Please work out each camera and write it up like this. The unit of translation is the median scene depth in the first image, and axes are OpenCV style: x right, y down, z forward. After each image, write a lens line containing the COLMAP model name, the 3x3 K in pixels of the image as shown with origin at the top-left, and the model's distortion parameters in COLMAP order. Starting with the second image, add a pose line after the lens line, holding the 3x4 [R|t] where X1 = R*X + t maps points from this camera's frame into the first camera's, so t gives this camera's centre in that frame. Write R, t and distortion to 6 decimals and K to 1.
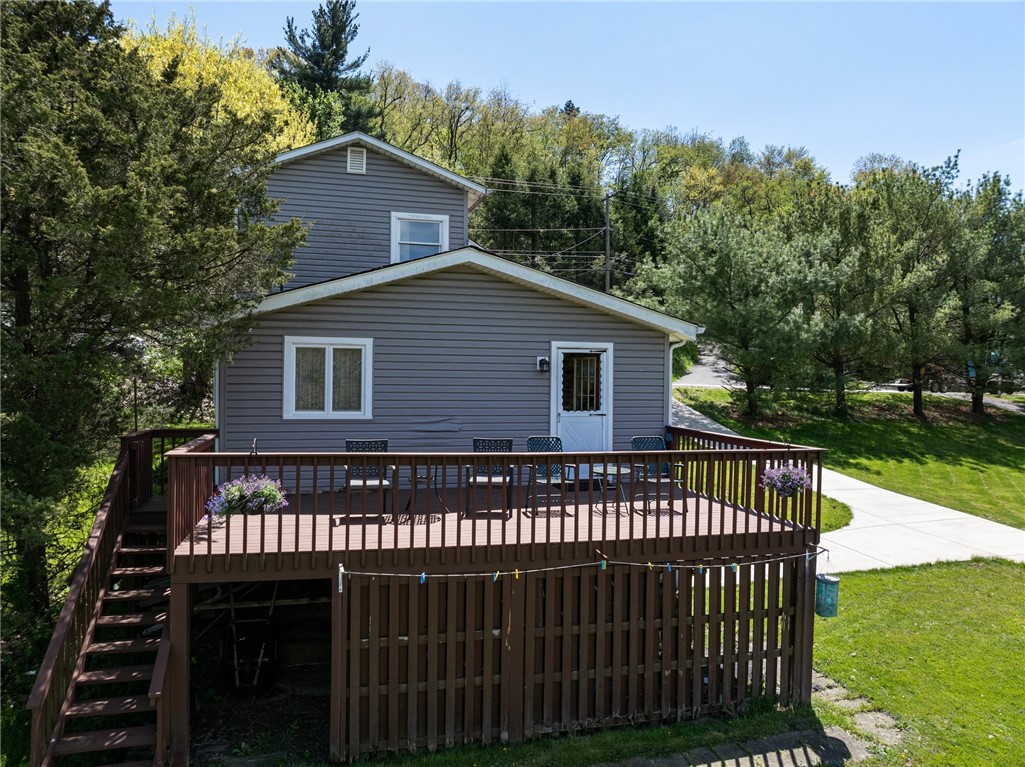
lens RADIAL K [[718.1, 0, 507.2], [0, 718.1, 380.1], [0, 0, 1]] dist [-0.037996, 0.001592]
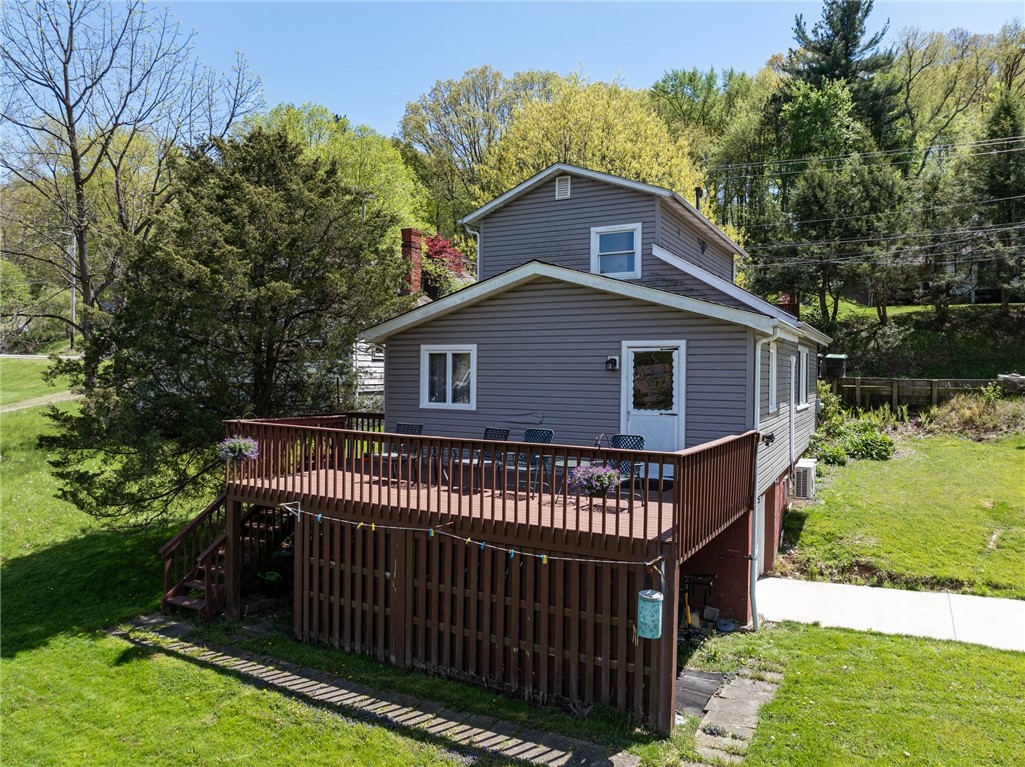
lens RADIAL K [[718.1, 0, 507.2], [0, 718.1, 380.1], [0, 0, 1]] dist [-0.037996, 0.001592]
pose [[0.717947, 0.000767, -0.696097, 0.658207], [-0.005699, 0.999972, -0.004777, 0.007803], [0.696074, 0.007397, 0.717932, 0.149942]]
